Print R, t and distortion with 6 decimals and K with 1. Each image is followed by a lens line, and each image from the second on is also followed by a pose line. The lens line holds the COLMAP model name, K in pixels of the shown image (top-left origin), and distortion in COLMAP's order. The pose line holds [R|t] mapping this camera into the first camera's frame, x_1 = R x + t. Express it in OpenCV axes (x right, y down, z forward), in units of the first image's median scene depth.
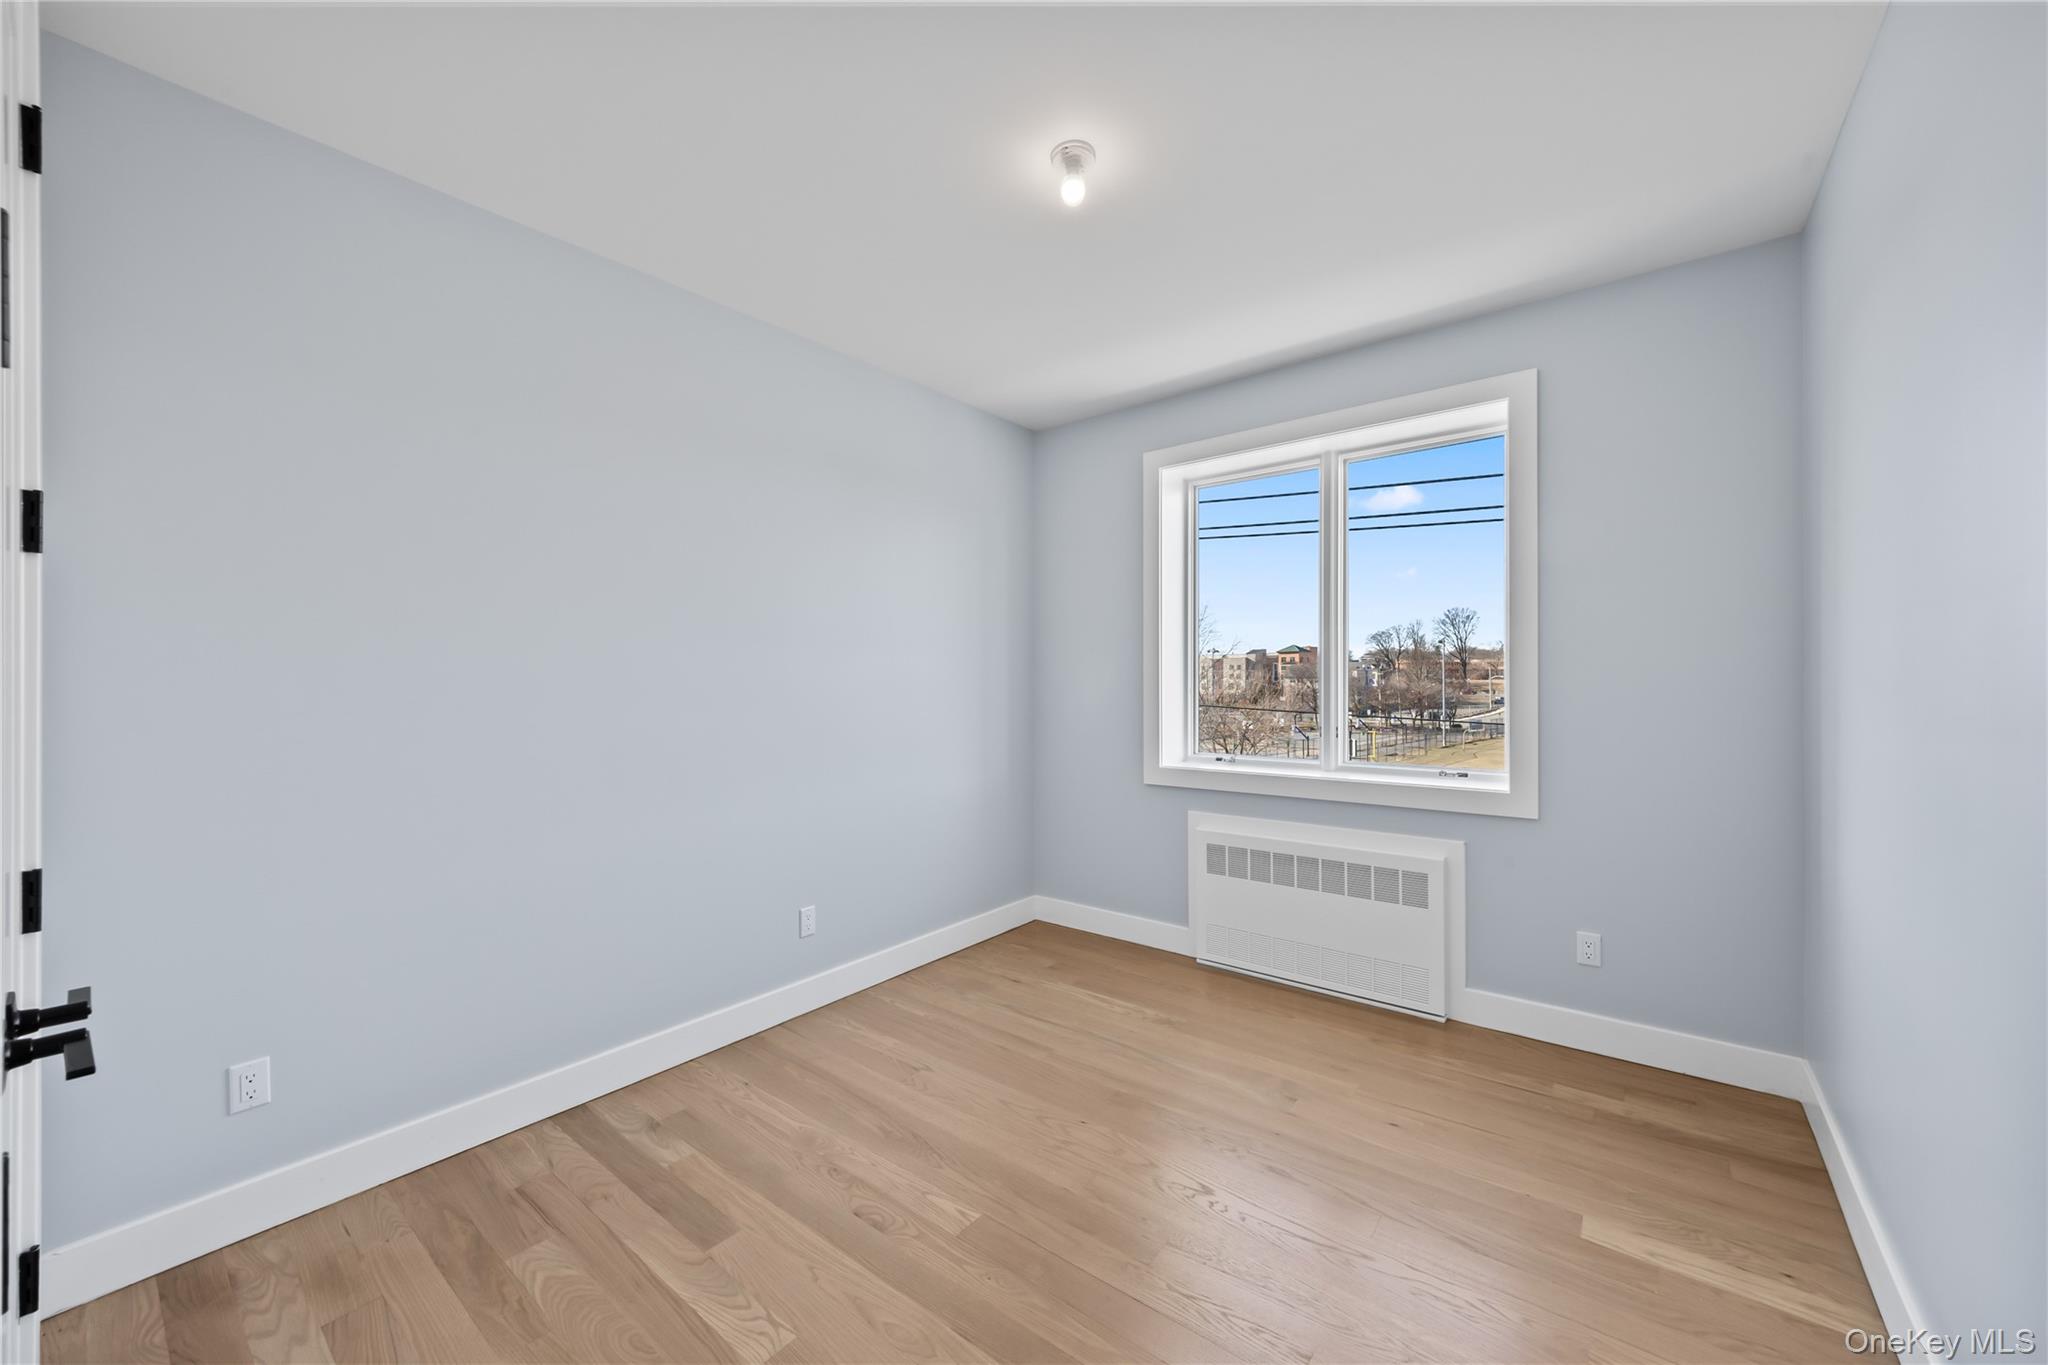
lens RADIAL K [[782.6, 0, 1024.0], [0, 782.6, 682.5], [0, 0, 1]] dist [-0.007961, 0.000644]
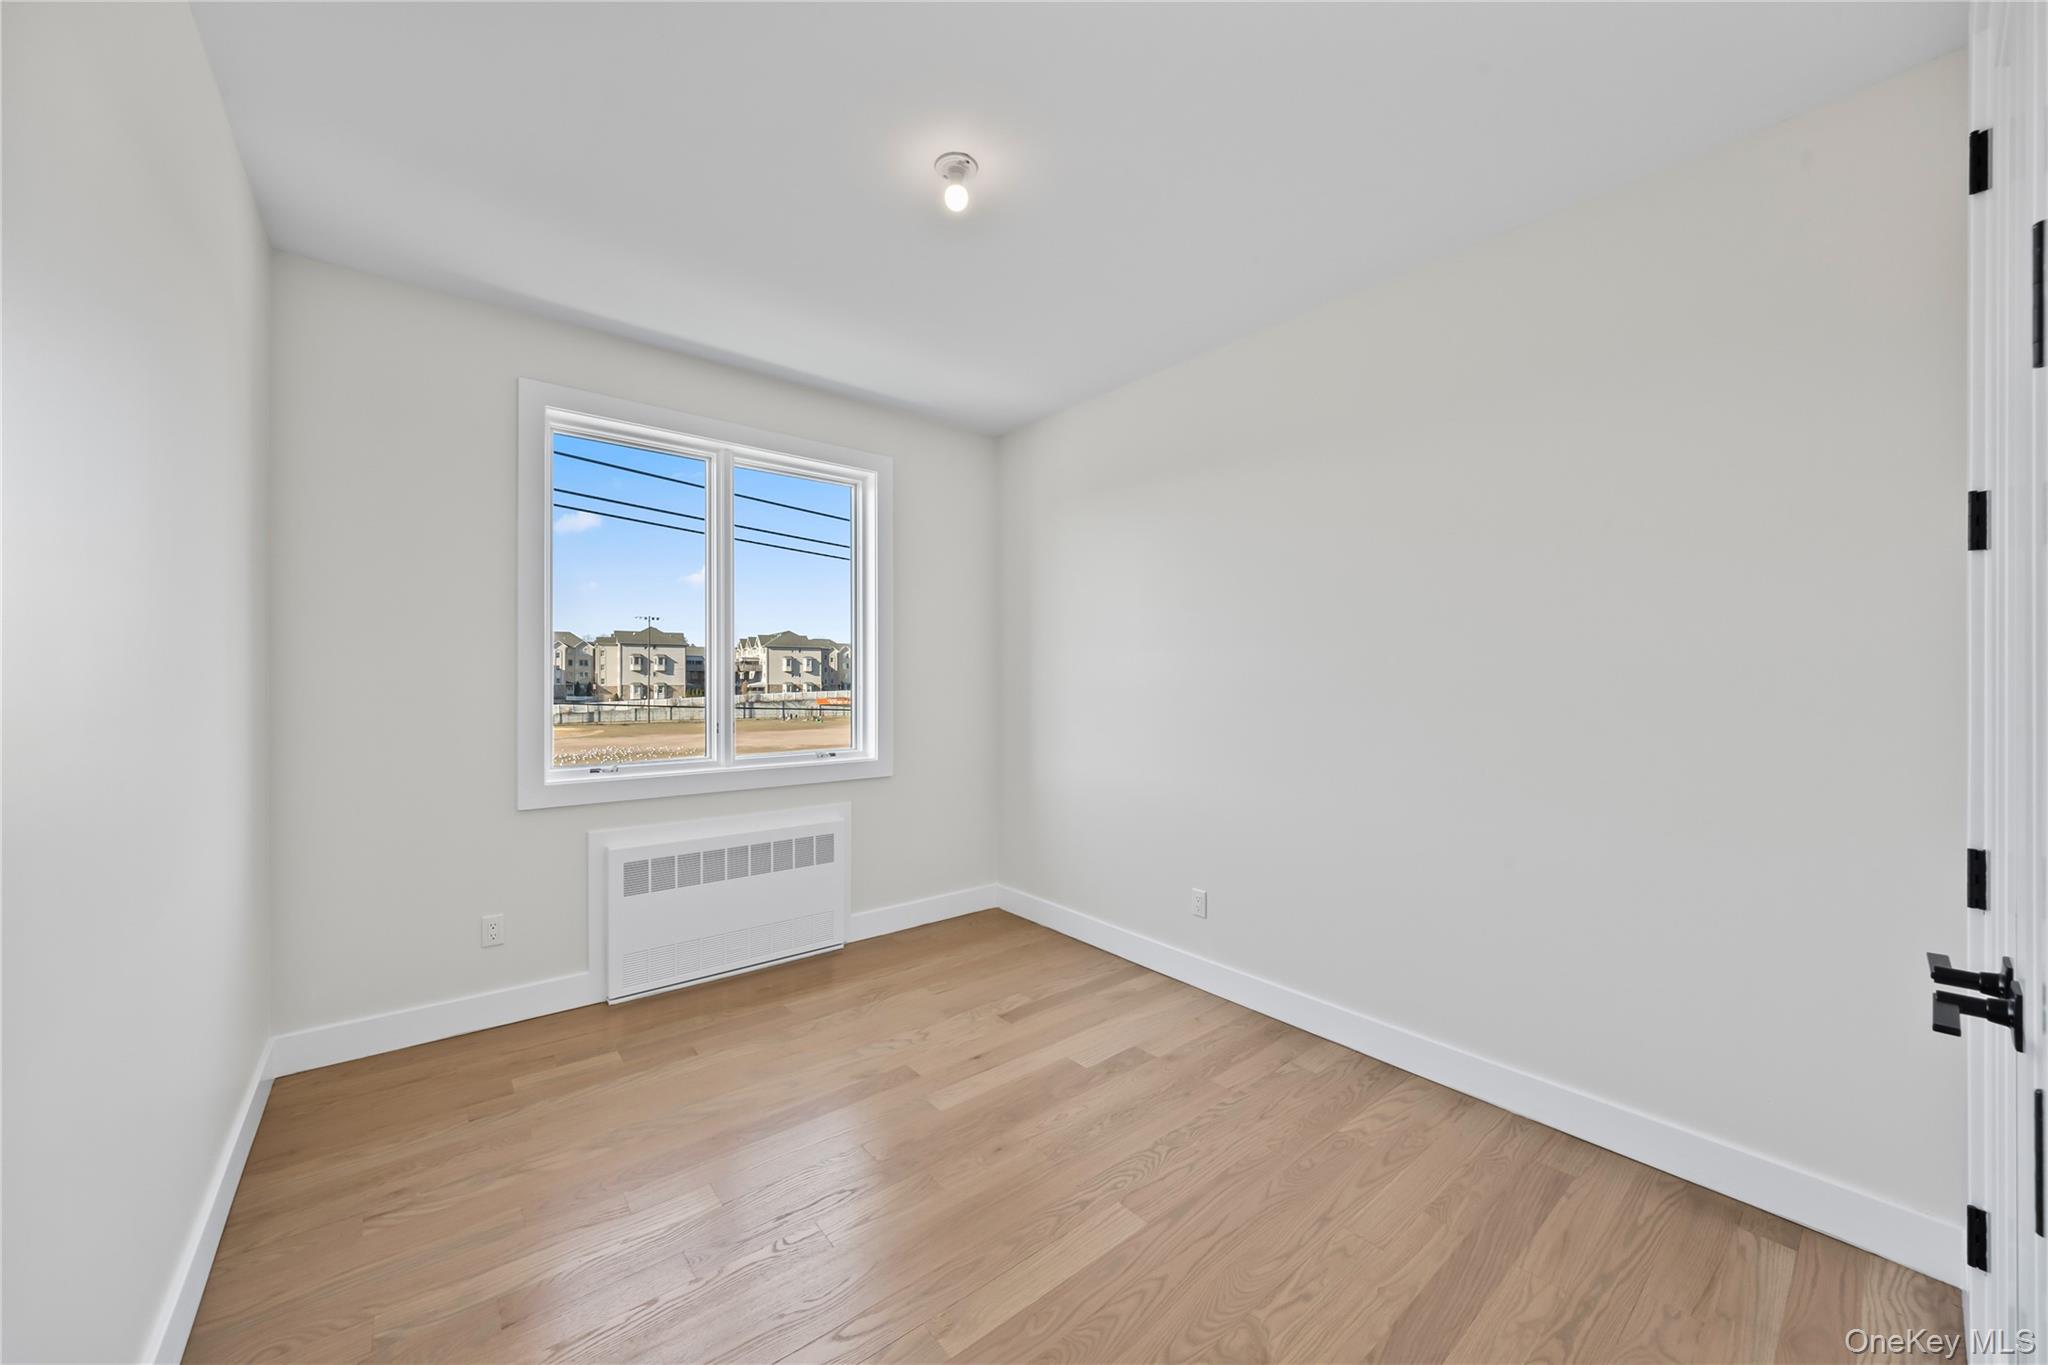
lens RADIAL K [[746.6, 0, 1013.7], [0, 746.6, 685.0], [0, 0, 1]] dist [0.009094, 0.000031]
pose [[0.203786, -0.004012, 0.979007, -0.578444], [-0.004801, 0.999975, 0.005097, 0.001074], [-0.979004, -0.005738, 0.203762, 0.471410]]
